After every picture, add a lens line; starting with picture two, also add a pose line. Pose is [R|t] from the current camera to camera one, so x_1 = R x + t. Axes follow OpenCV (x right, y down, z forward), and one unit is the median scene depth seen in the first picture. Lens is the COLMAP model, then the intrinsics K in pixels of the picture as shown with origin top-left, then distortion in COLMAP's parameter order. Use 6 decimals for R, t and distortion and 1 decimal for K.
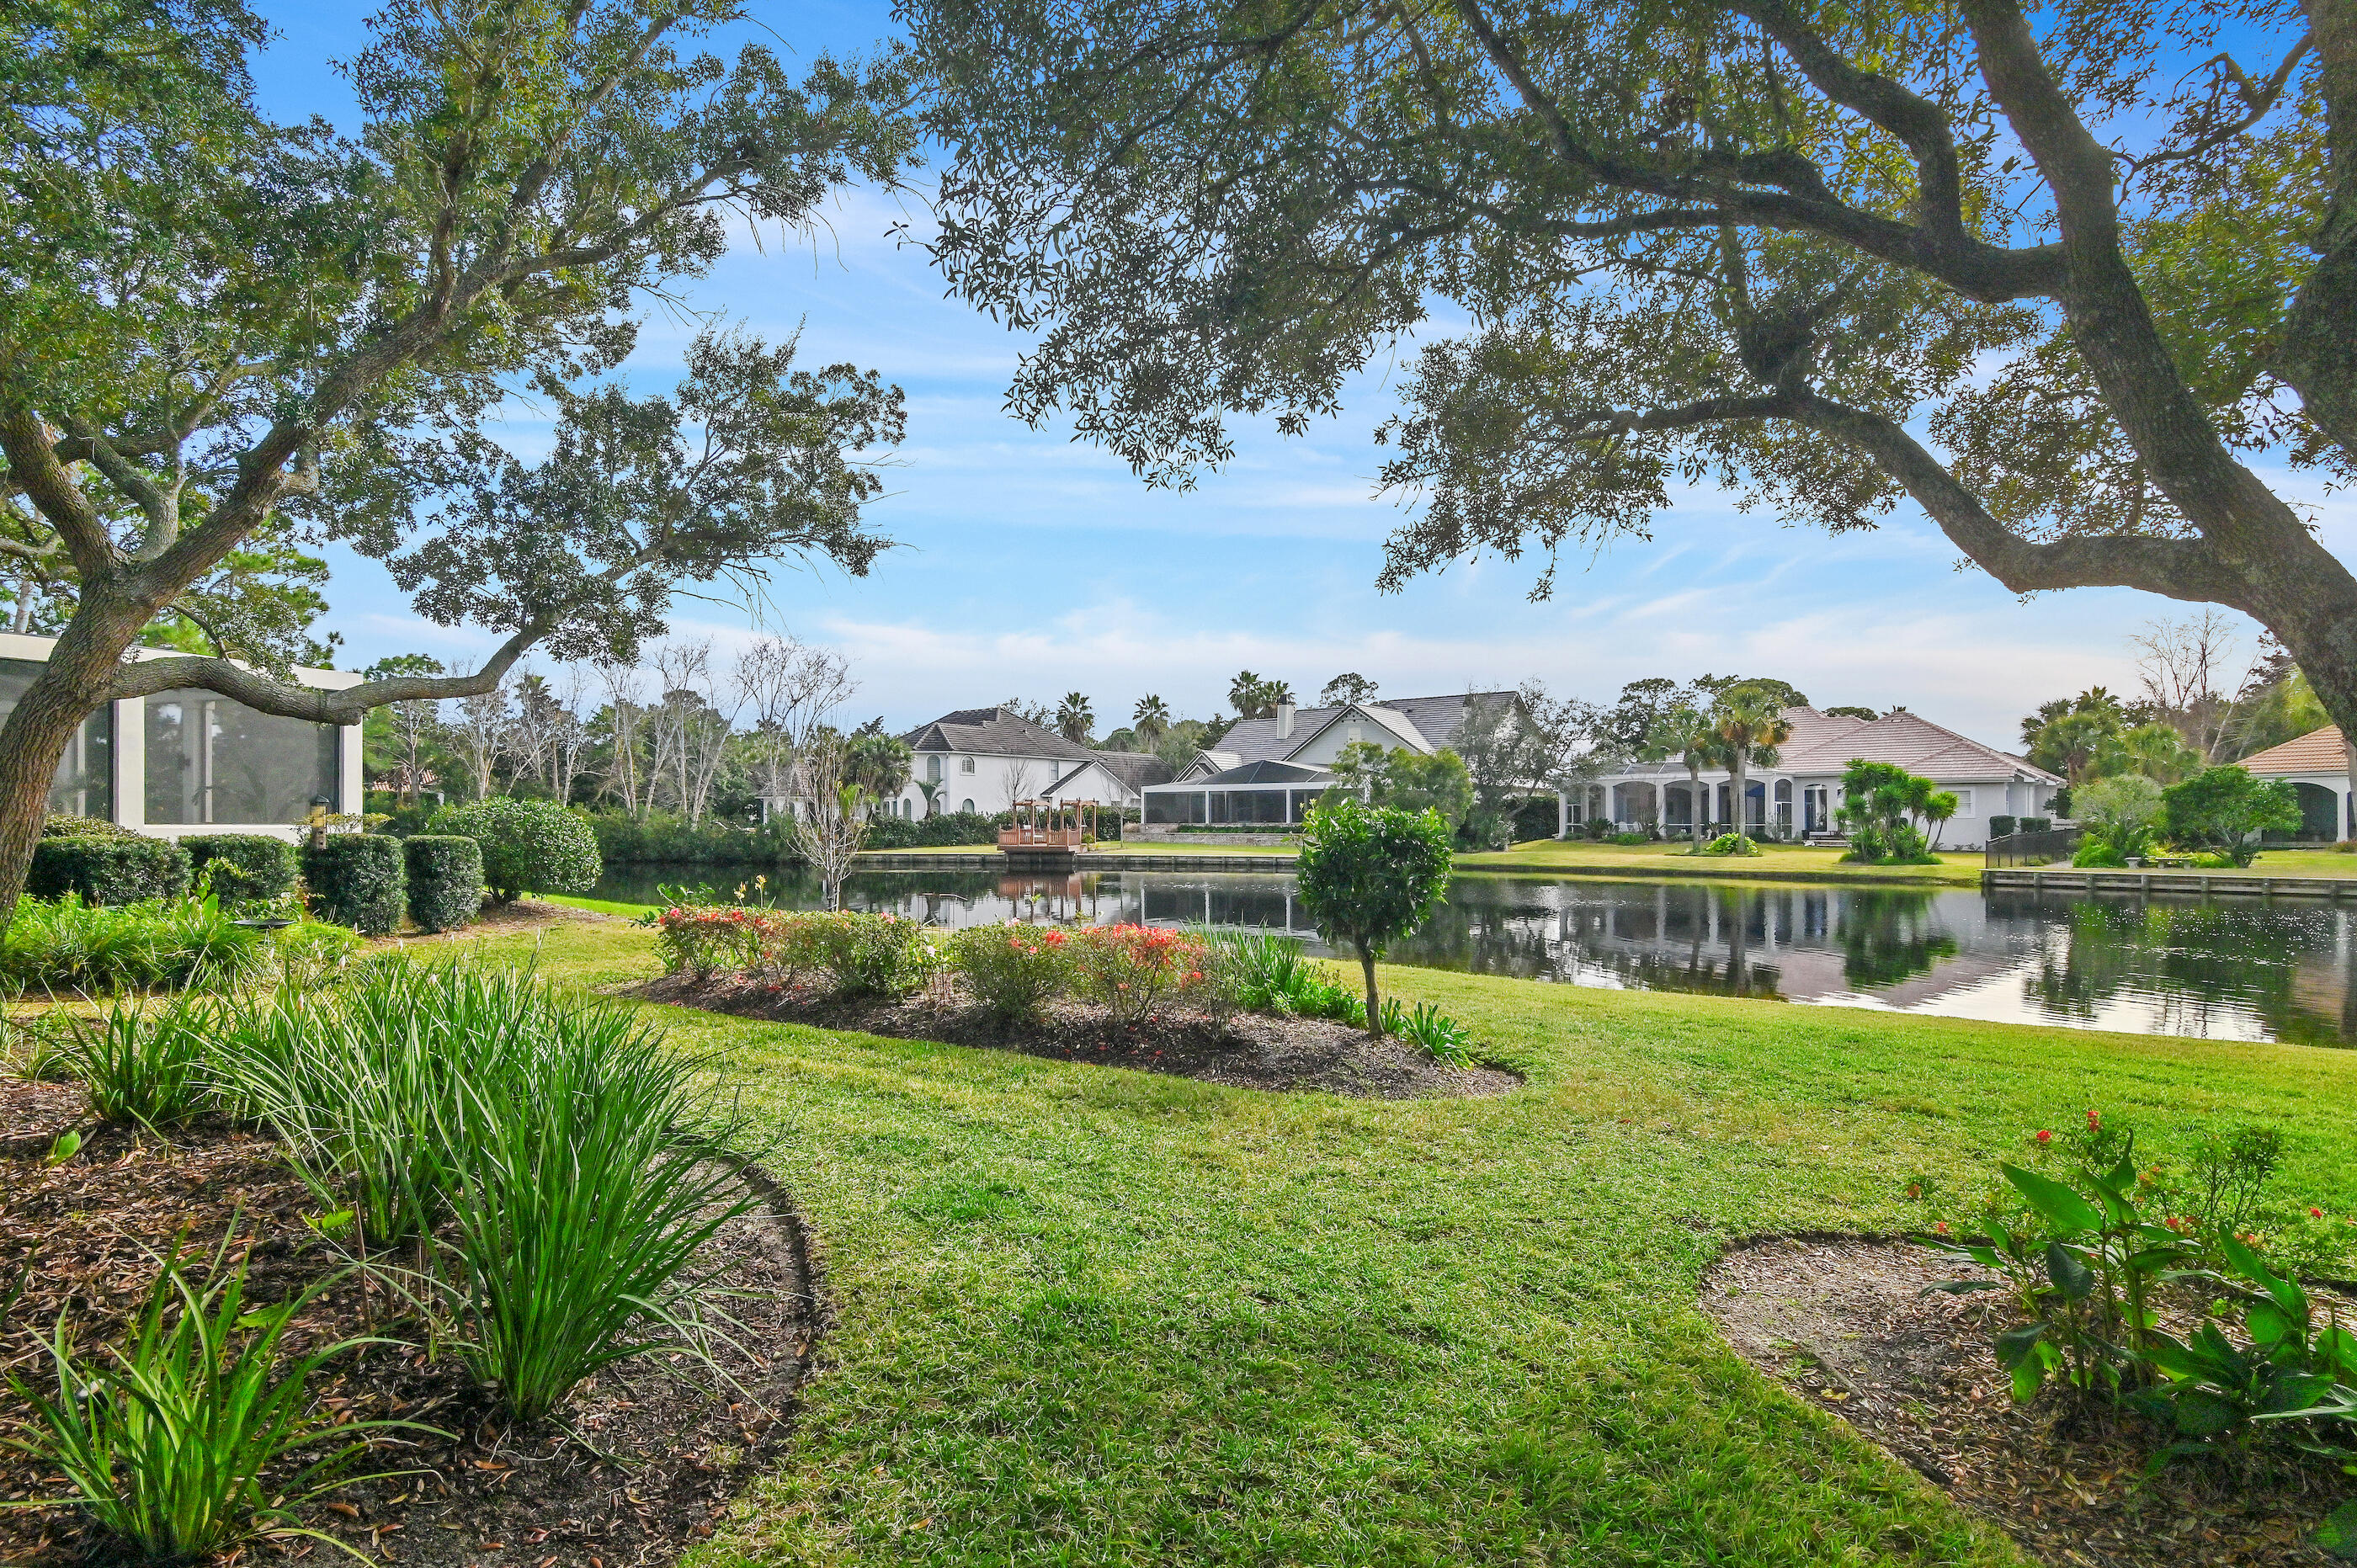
lens RADIAL K [[1158.0, 0, 1174.8], [0, 1158.0, 787.8], [0, 0, 1]] dist [0.004004, 0.002454]
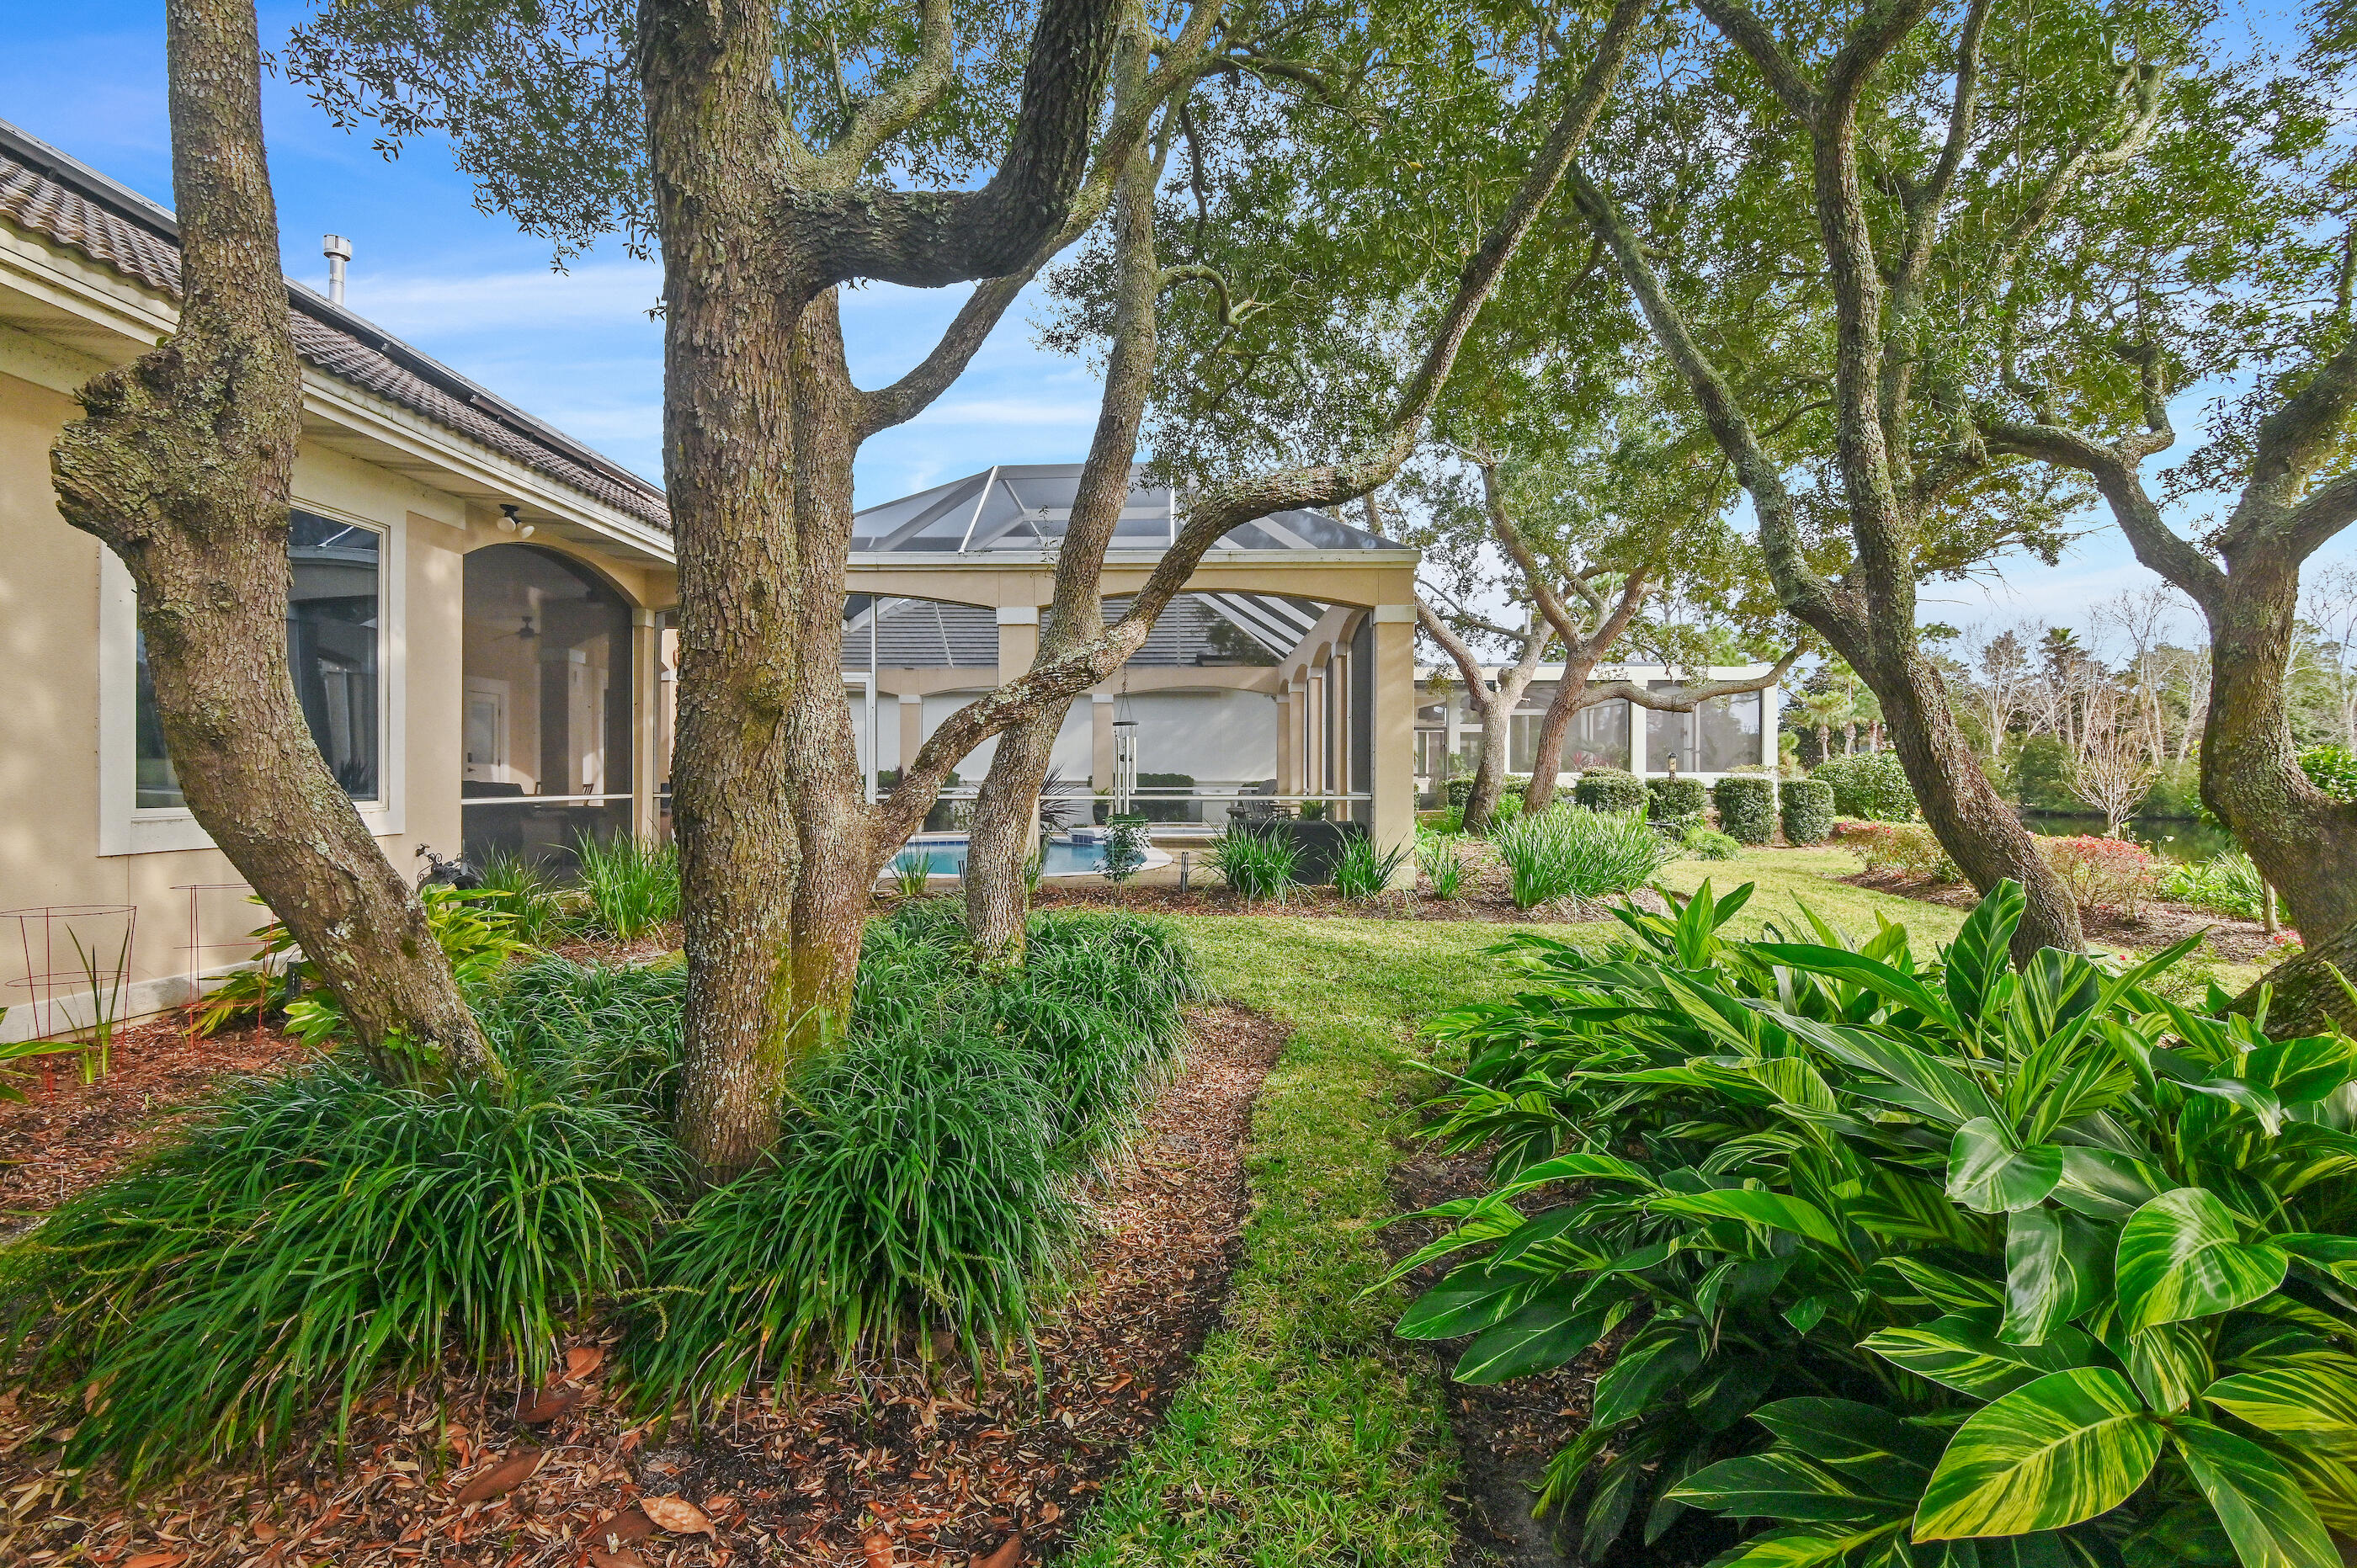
lens RADIAL K [[1158.0, 0, 1177.2], [0, 1158.0, 781.0], [0, 0, 1]] dist [0.004004, 0.002454]
pose [[0.353033, 0.004538, -0.935600, 0.442737], [0.025009, 0.999585, 0.014285, 0.002555], [0.935276, -0.028442, 0.352773, -0.237008]]
